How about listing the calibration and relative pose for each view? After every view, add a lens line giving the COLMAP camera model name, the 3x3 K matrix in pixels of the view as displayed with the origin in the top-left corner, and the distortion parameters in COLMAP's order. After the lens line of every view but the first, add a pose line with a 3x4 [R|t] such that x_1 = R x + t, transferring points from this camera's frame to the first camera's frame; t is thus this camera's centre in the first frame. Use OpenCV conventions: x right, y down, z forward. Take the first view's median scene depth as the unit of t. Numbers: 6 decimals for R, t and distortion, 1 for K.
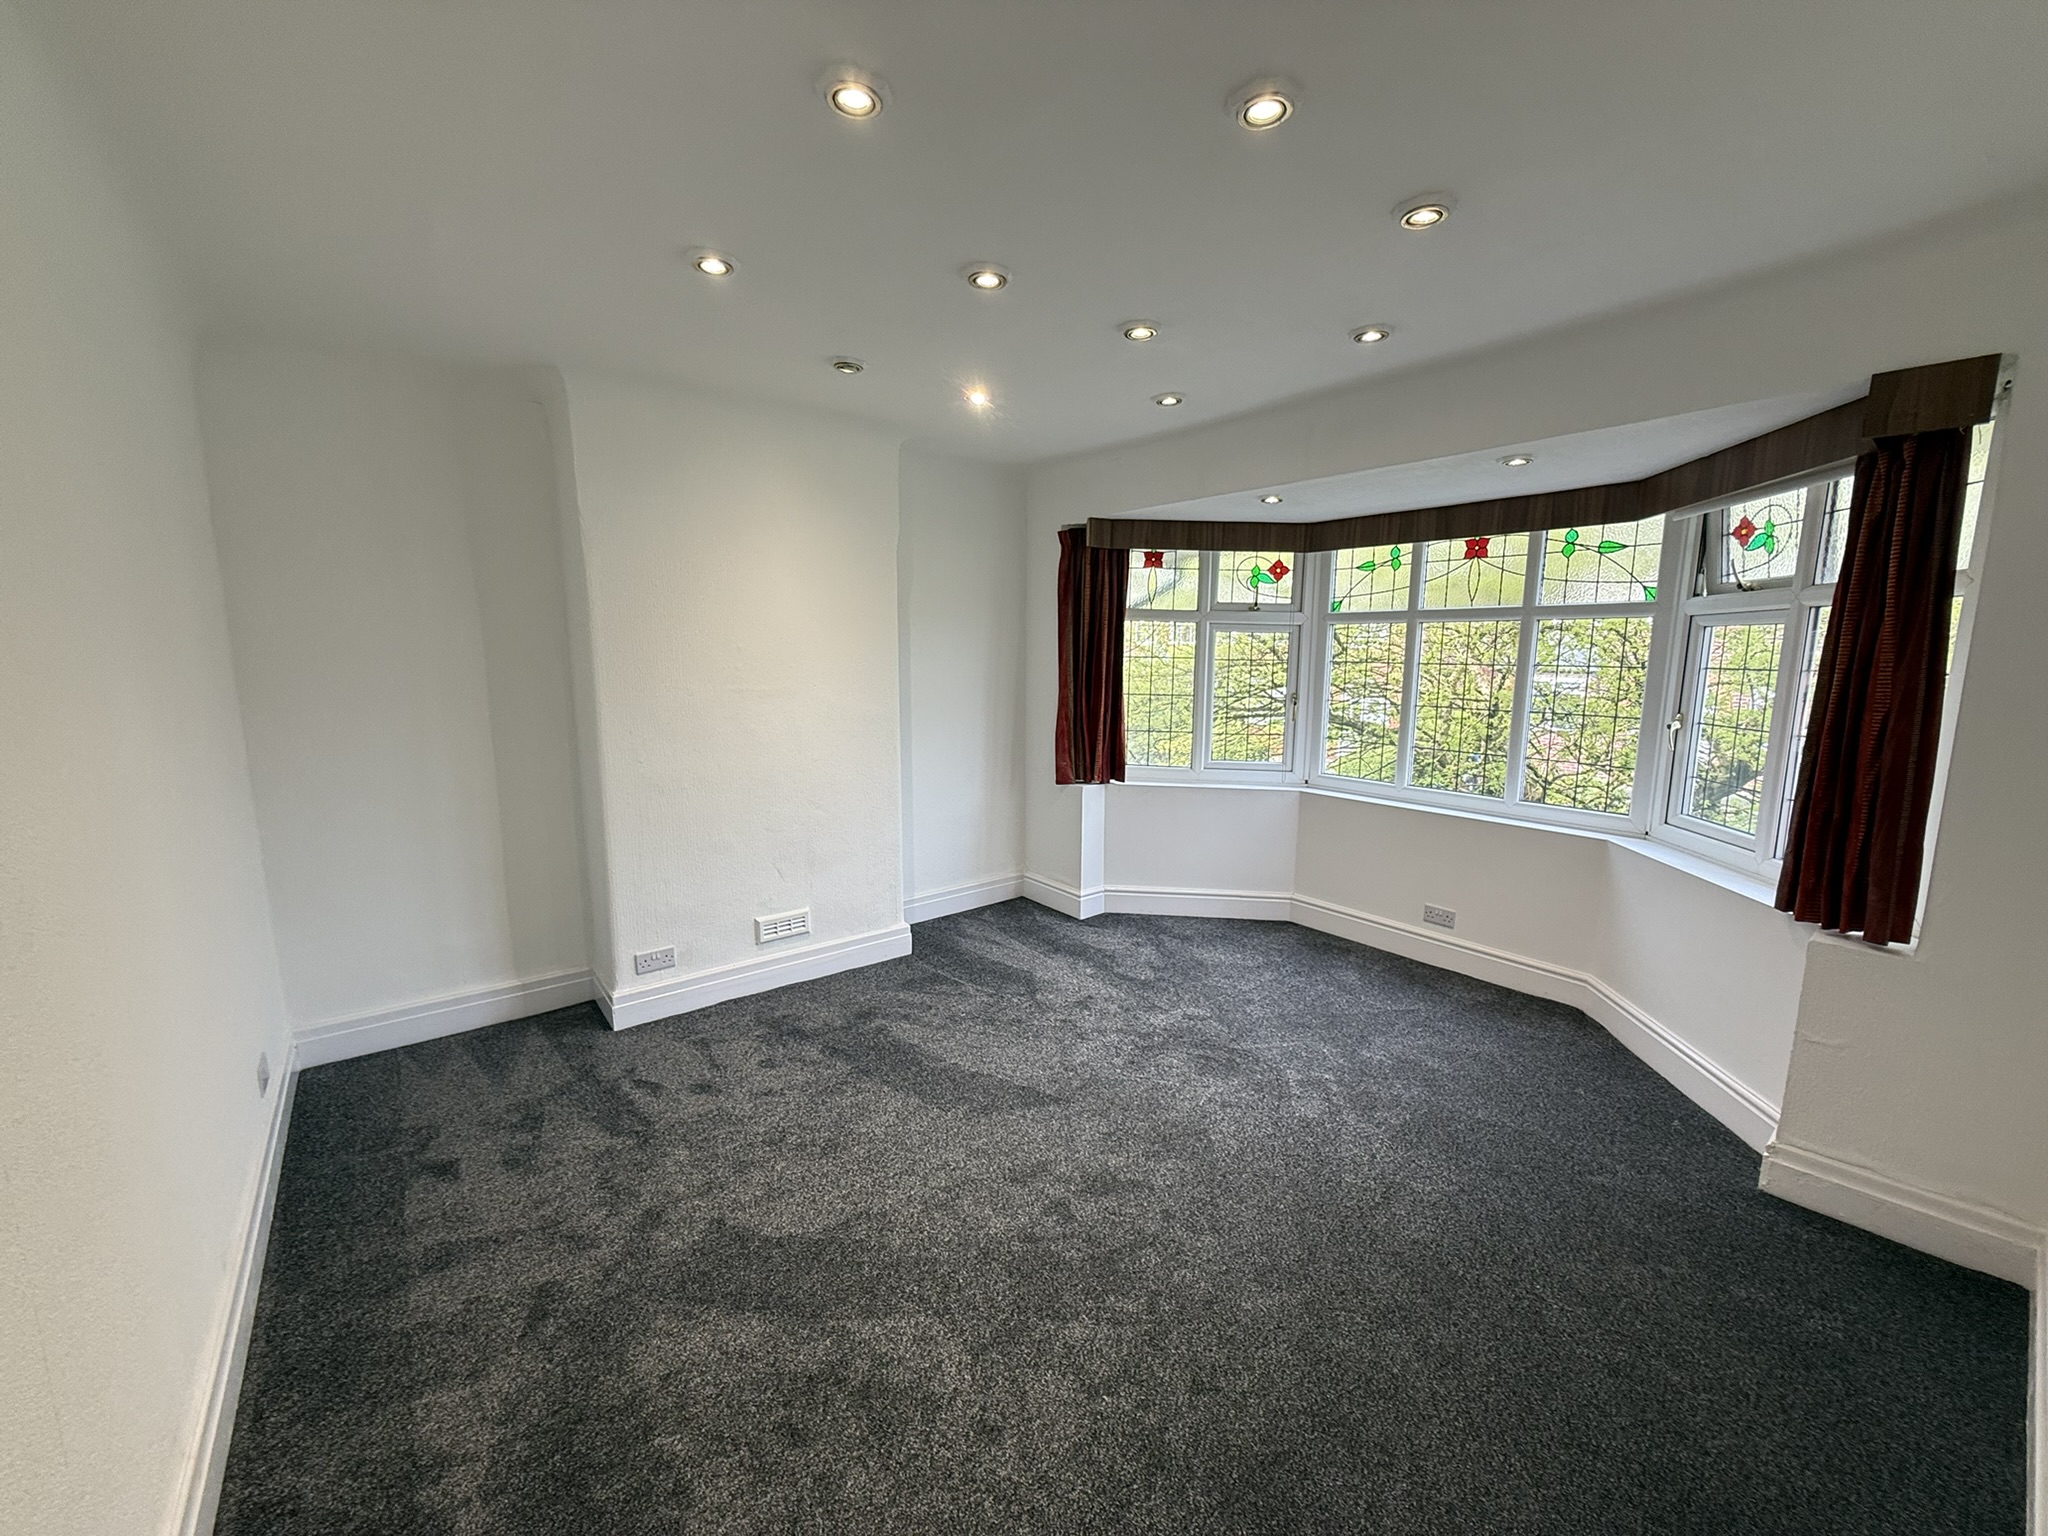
lens RADIAL K [[810.7, 0, 1012.8], [0, 810.7, 773.5], [0, 0, 1]] dist [0.000248, -0.000320]
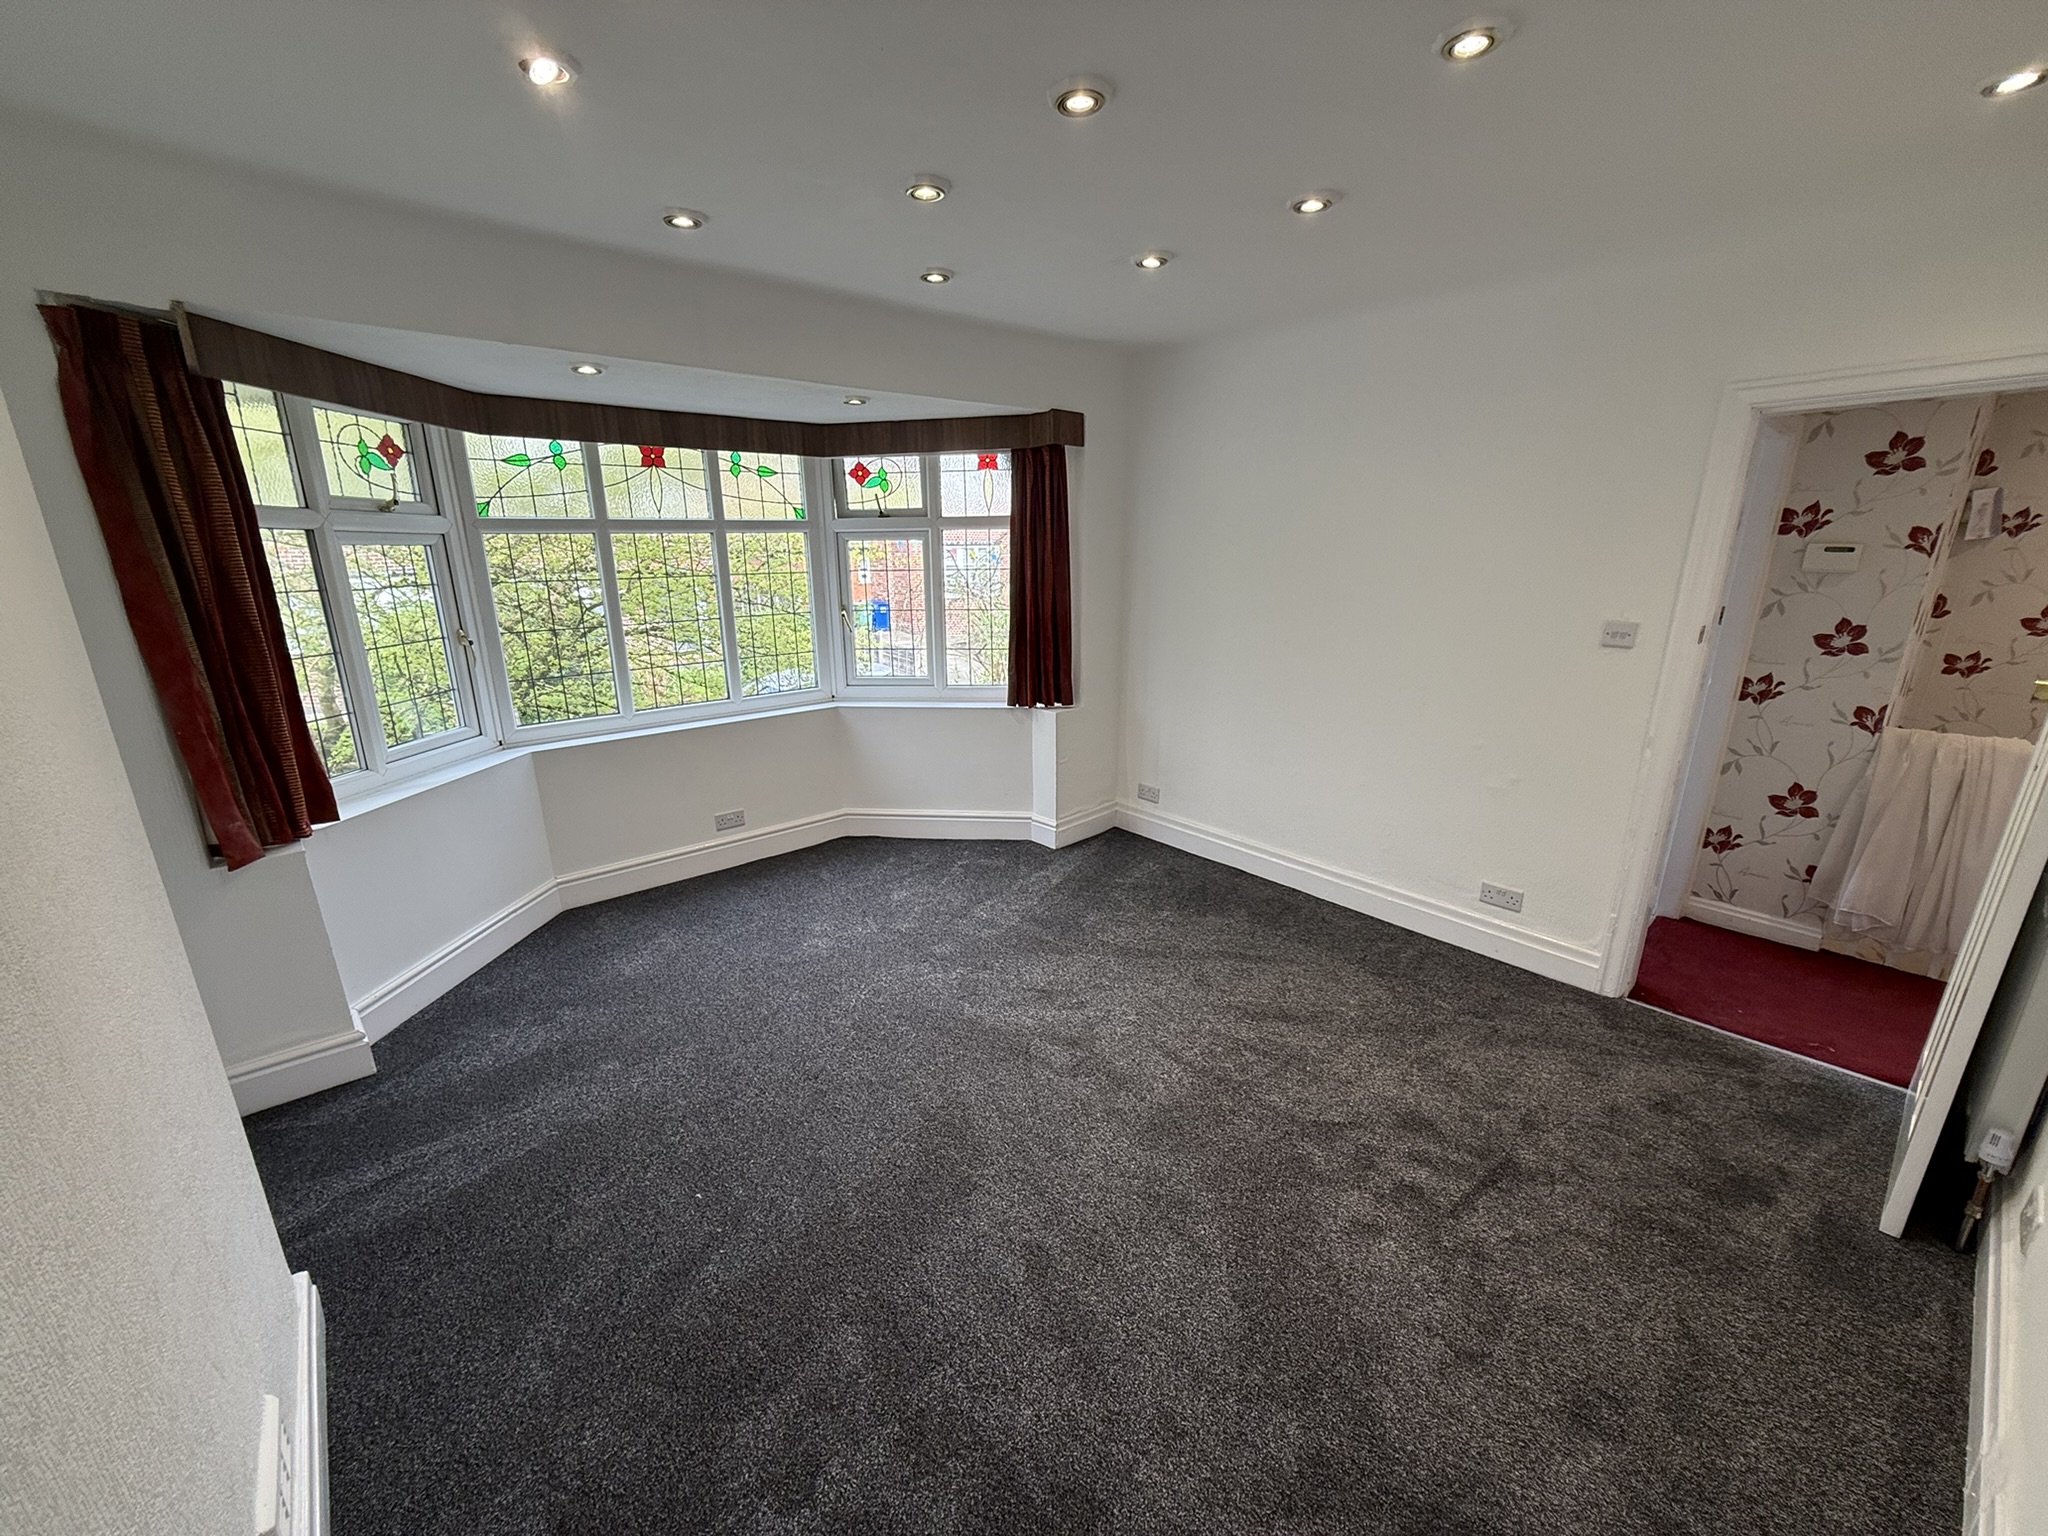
lens RADIAL K [[810.7, 0, 1018.2], [0, 810.7, 768.7], [0, 0, 1]] dist [0.000248, -0.000320]
pose [[-0.049577, -0.265675, 0.962787, -0.498172], [0.171638, 0.947365, 0.270257, -0.109573], [-0.983912, 0.178650, -0.001368, 0.633502]]
